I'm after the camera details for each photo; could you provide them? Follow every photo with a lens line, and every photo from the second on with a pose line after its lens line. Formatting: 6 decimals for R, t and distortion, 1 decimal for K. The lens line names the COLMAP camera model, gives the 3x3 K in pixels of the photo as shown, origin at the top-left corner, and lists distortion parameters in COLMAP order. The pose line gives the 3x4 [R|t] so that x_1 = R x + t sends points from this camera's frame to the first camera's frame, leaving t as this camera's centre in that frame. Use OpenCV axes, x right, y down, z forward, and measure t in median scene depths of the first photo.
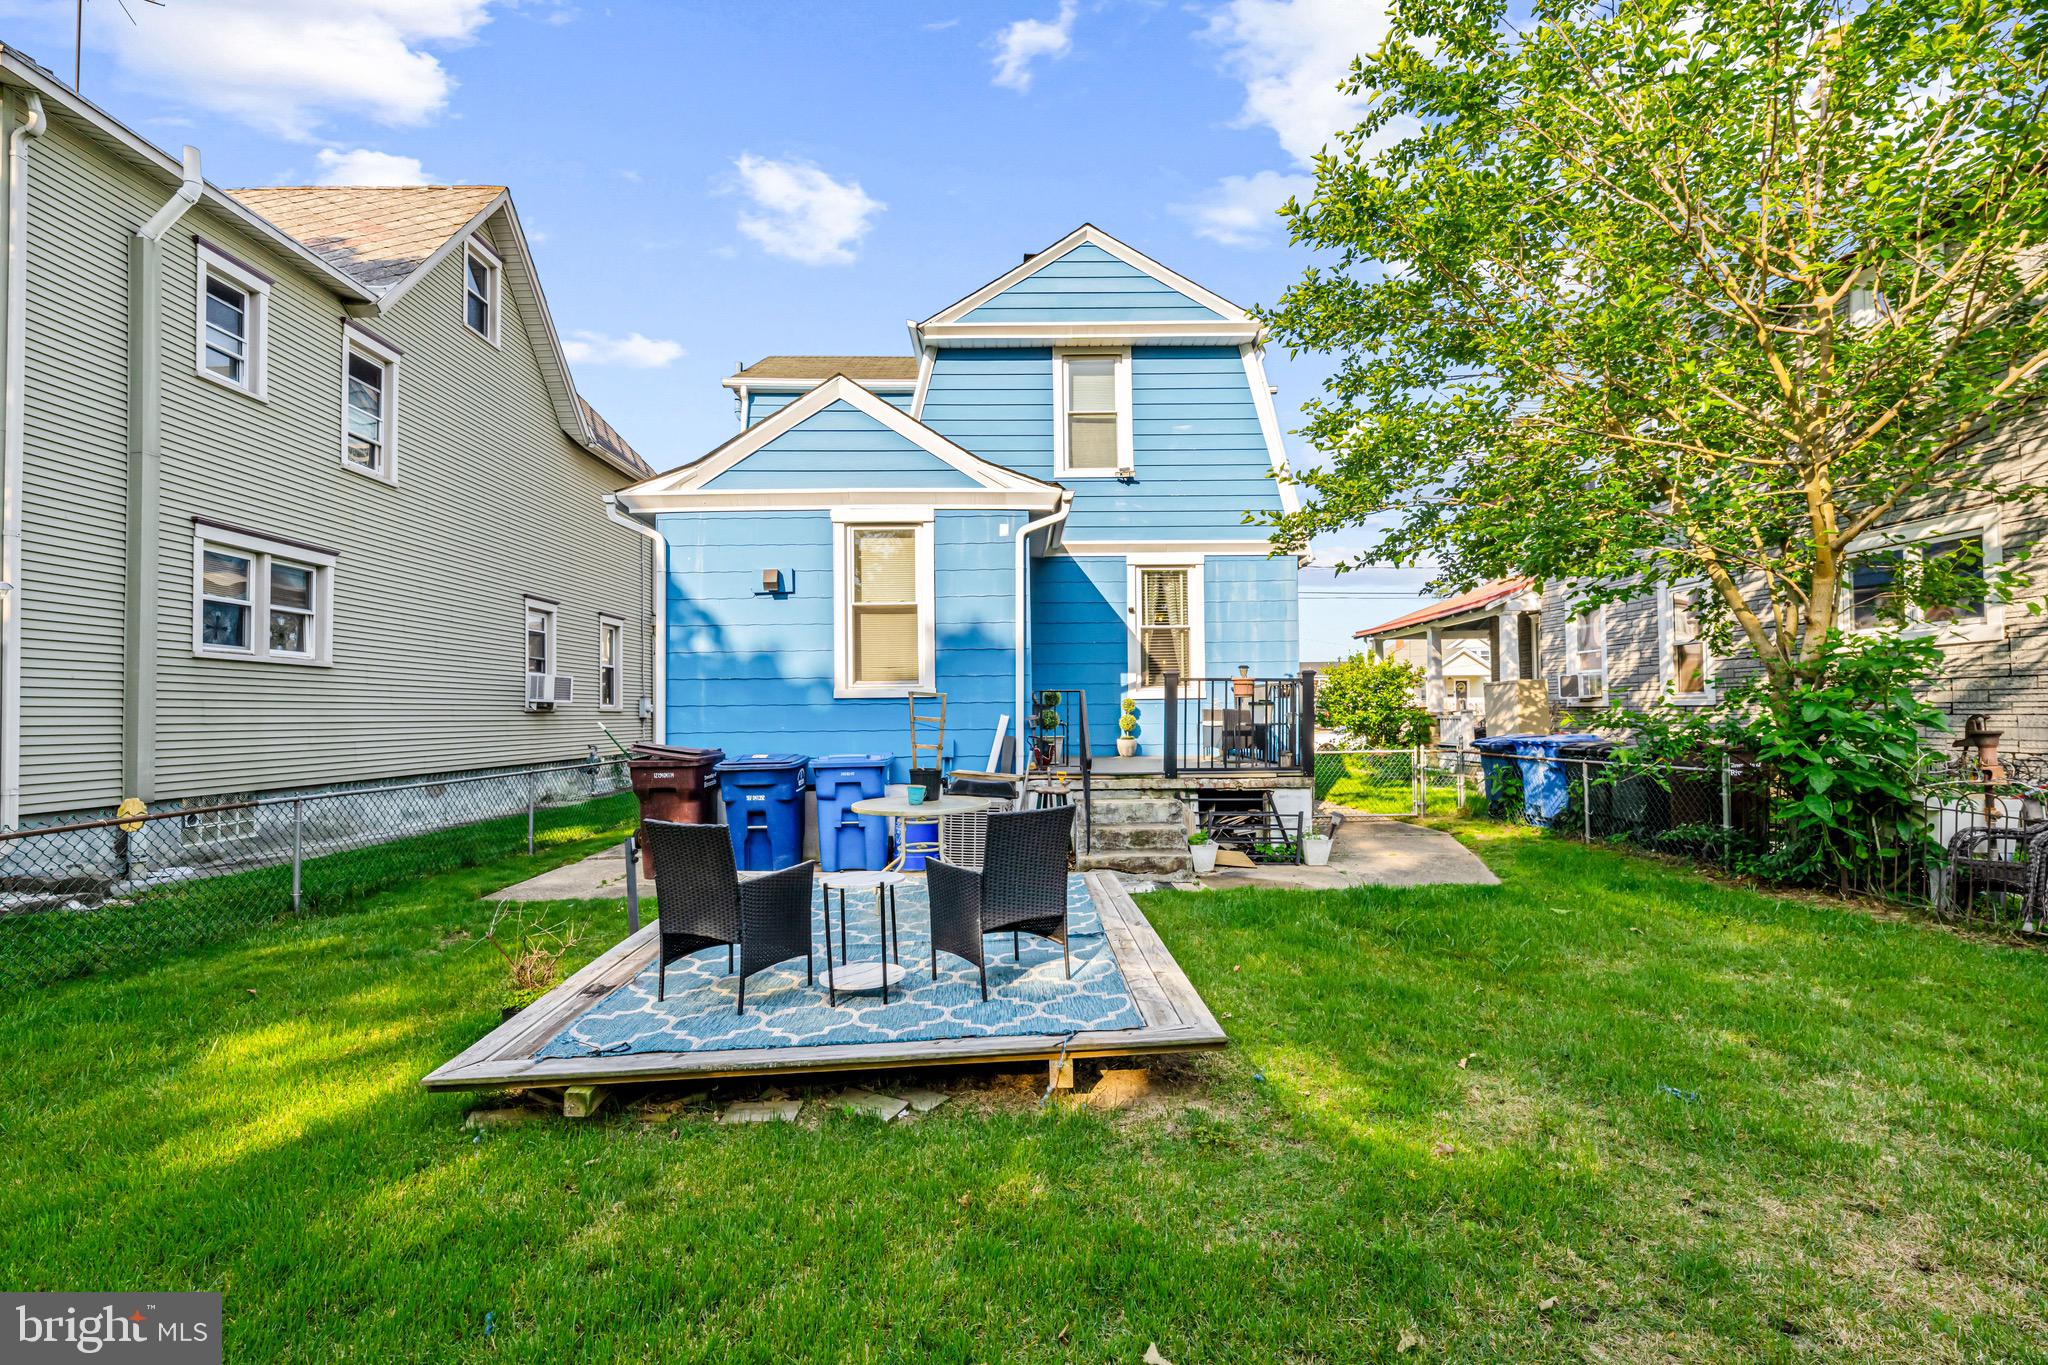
lens RADIAL K [[873.2, 0, 1027.6], [0, 873.2, 693.5], [0, 0, 1]] dist [0.000673, 0.001241]
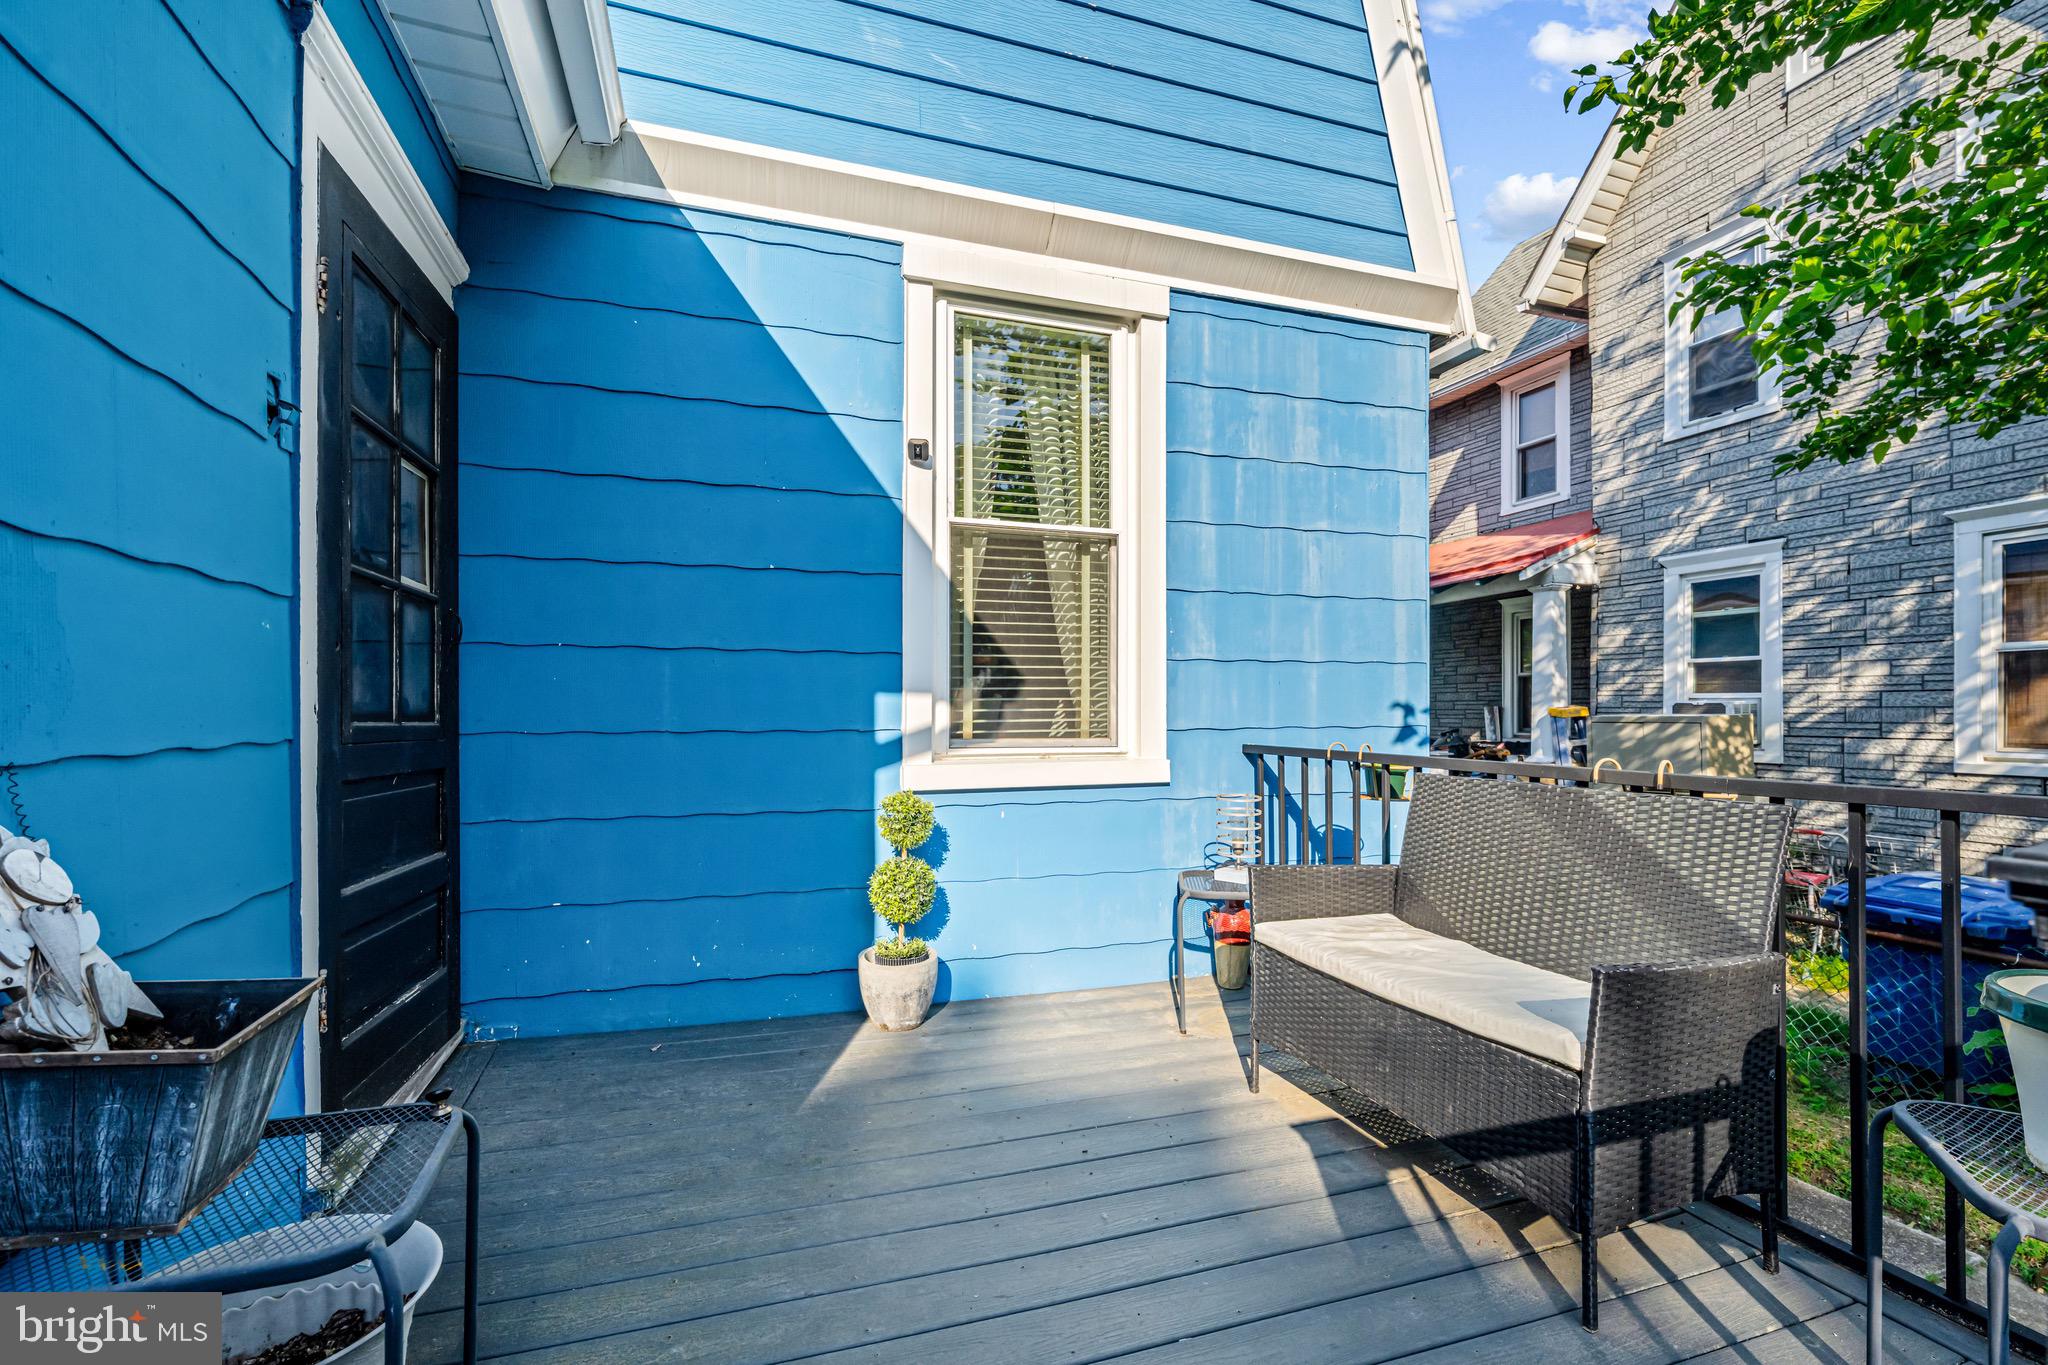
lens RADIAL K [[873.2, 0, 1010.5], [0, 873.2, 703.2], [0, 0, 1]] dist [0.000673, 0.001241]
pose [[0.954899, 0.013128, 0.296640, 0.086342], [-0.017123, 0.999794, 0.010873, -0.029624], [-0.296436, -0.015462, 0.954927, 0.936015]]
